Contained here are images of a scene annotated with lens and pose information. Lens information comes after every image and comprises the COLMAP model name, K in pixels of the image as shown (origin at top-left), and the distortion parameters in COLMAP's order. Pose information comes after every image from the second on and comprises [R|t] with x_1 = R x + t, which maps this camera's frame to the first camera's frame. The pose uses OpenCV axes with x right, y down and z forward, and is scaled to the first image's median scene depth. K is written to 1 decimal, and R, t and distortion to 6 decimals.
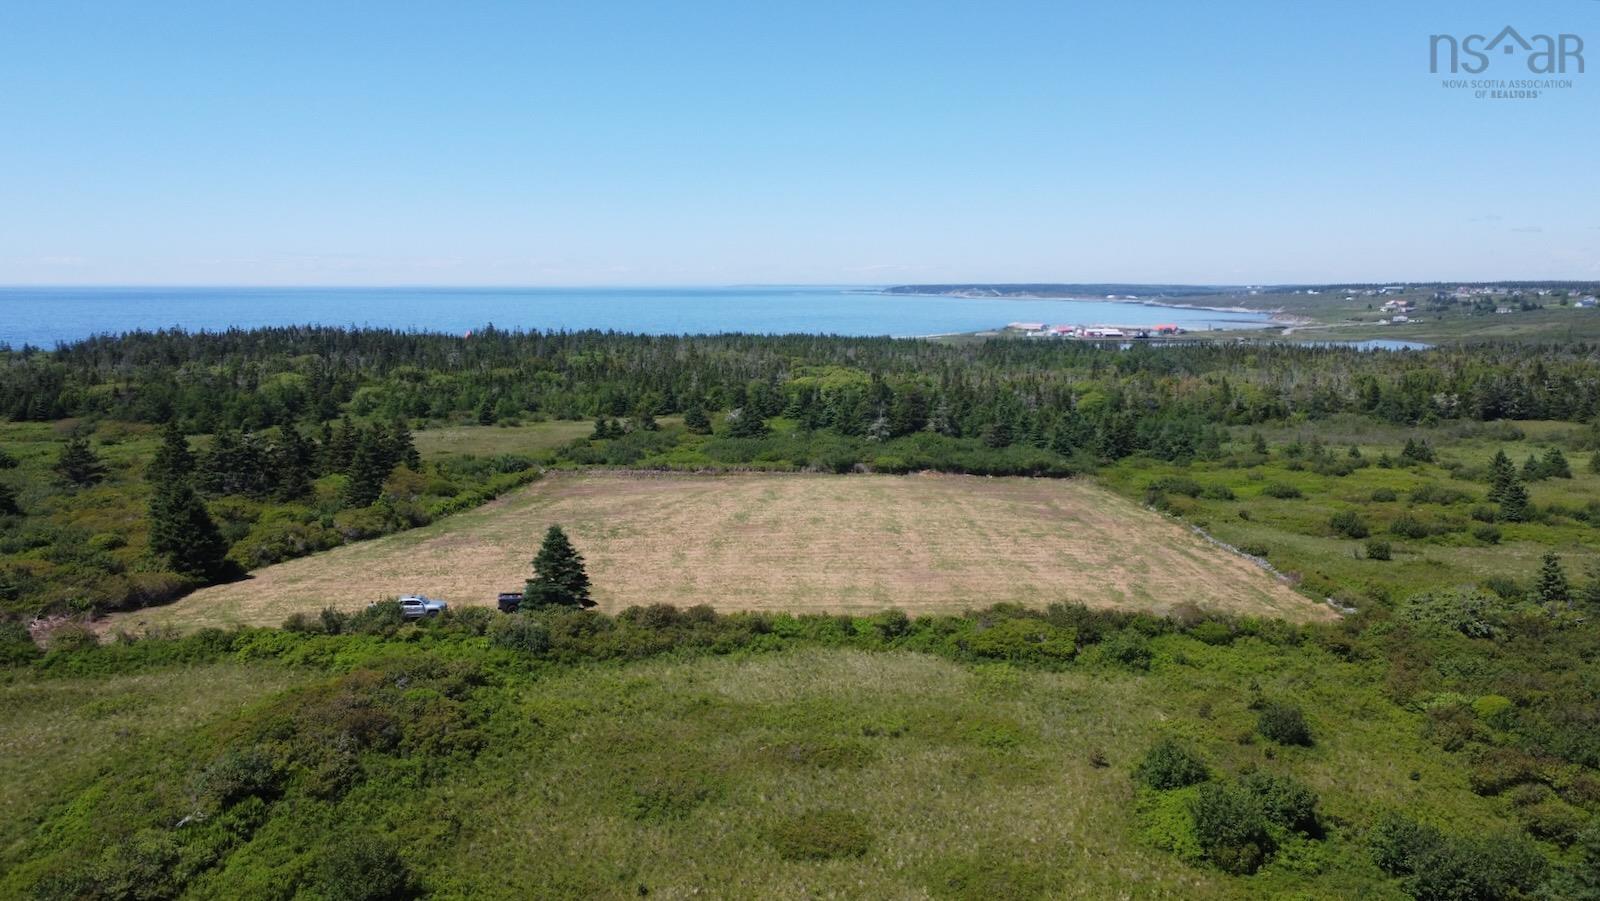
lens RADIAL K [[1290.6, 0, 801.6], [0, 1290.6, 449.1], [0, 0, 1]] dist [-0.012436, 0.005391]
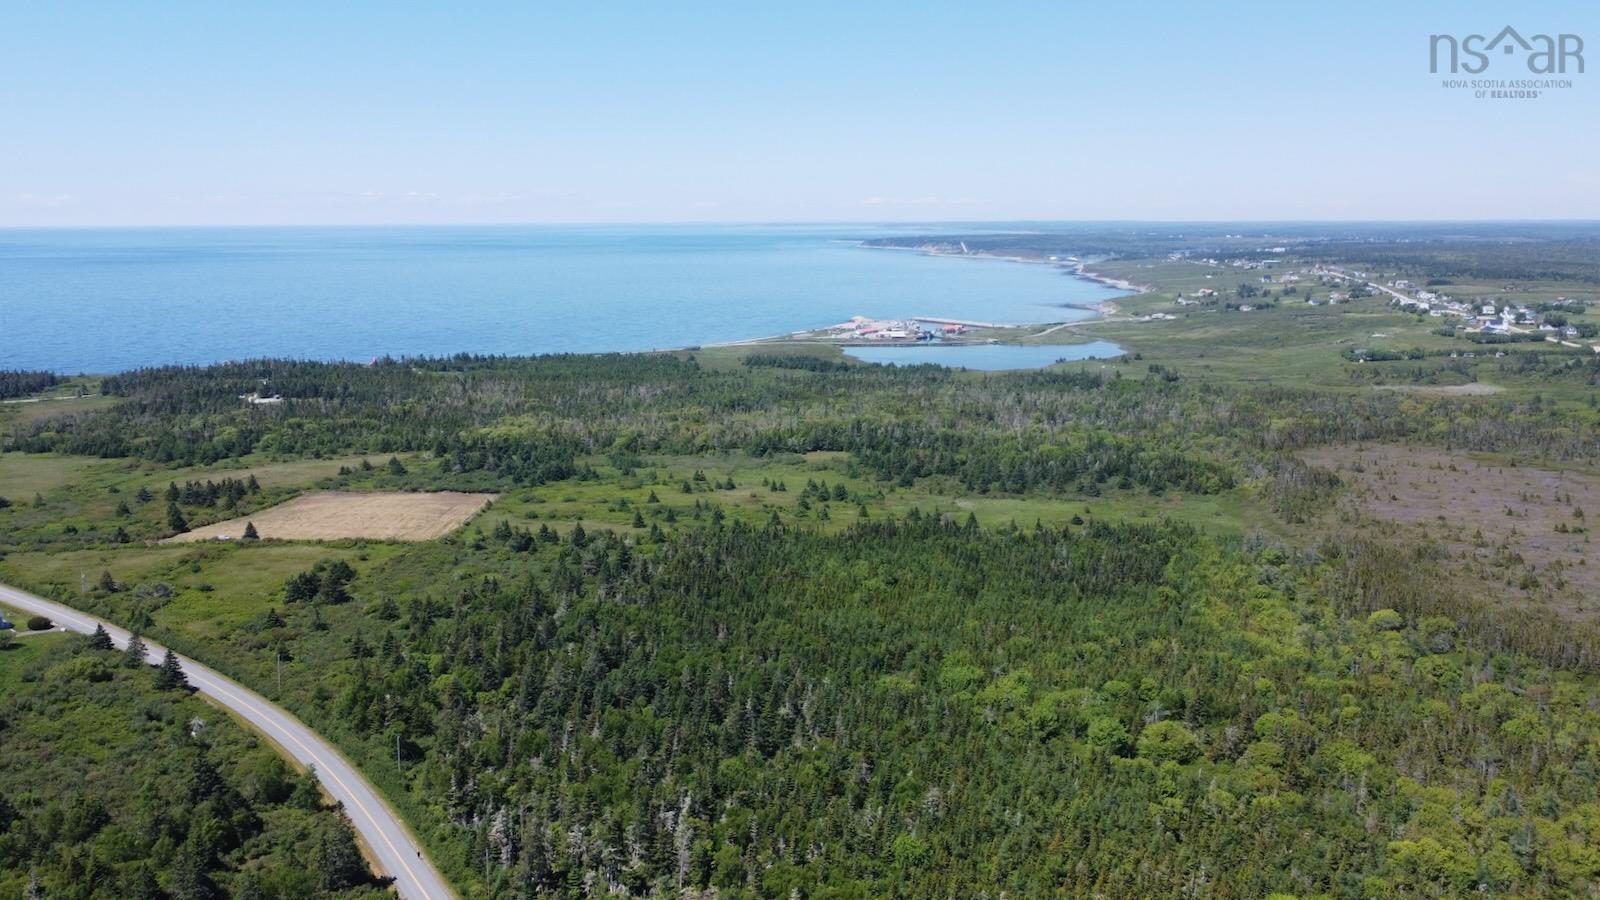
lens RADIAL K [[1260.3, 0, 794.5], [0, 1260.3, 450.4], [0, 0, 1]] dist [0.002406, -0.008618]
pose [[1.000000, 0.000001, 0.000746, 0.742117], [-0.000034, 0.999008, 0.044522, -0.167827], [-0.000746, -0.044522, 0.999008, -1.497148]]
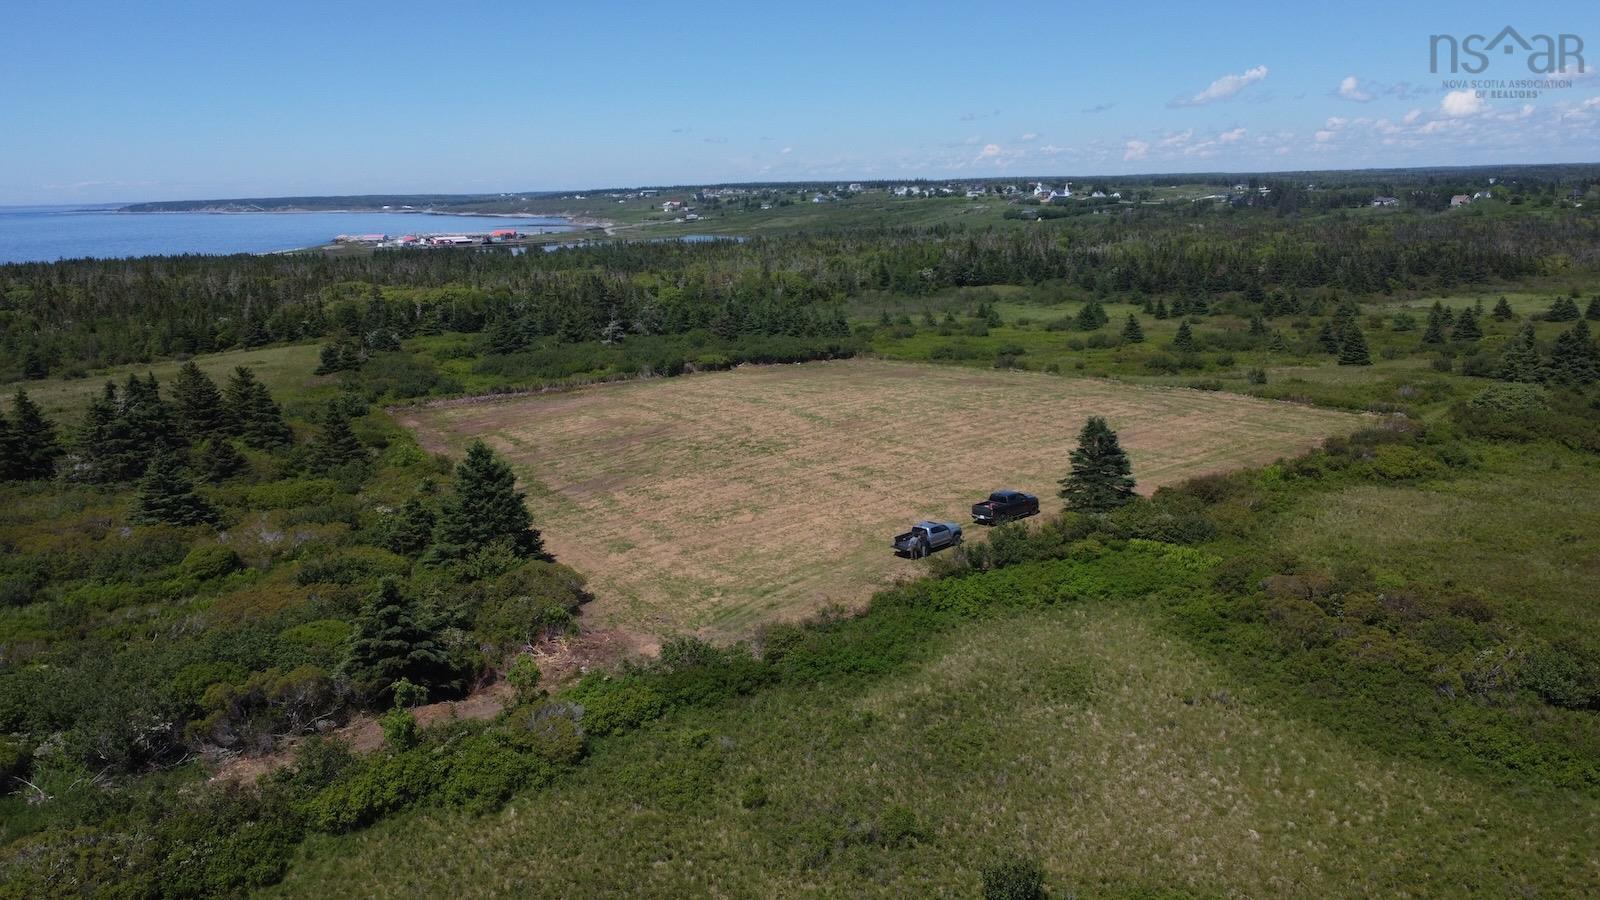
lens RADIAL K [[1187.2, 0, 799.6], [0, 1187.2, 449.9], [0, 0, 1]] dist [-0.003338, -0.002293]
pose [[0.814426, -0.145231, 0.561799, -0.369371], [0.097205, 0.988638, 0.114659, -0.018067], [-0.572067, -0.038772, 0.819290, 0.150943]]
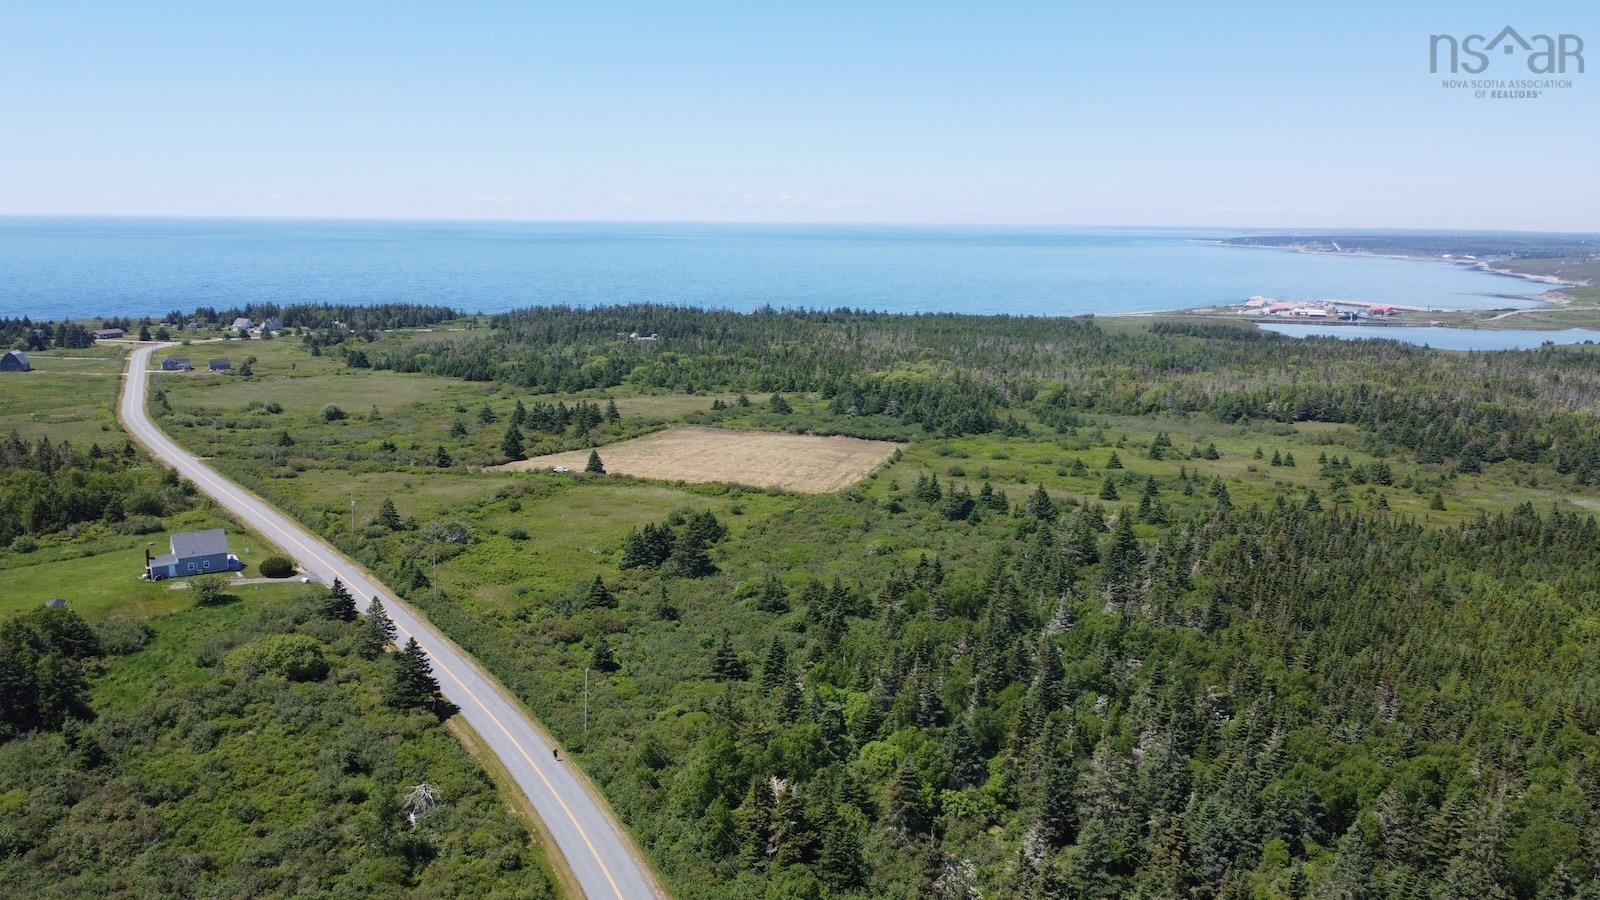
lens RADIAL K [[1187.2, 0, 793.4], [0, 1187.2, 450.6], [0, 0, 1]] dist [-0.003338, -0.002293]
pose [[0.959391, 0.064608, -0.274580, 0.500781], [-0.048803, 0.996755, 0.064013, -0.071560], [0.277825, -0.048013, 0.959431, -0.816586]]
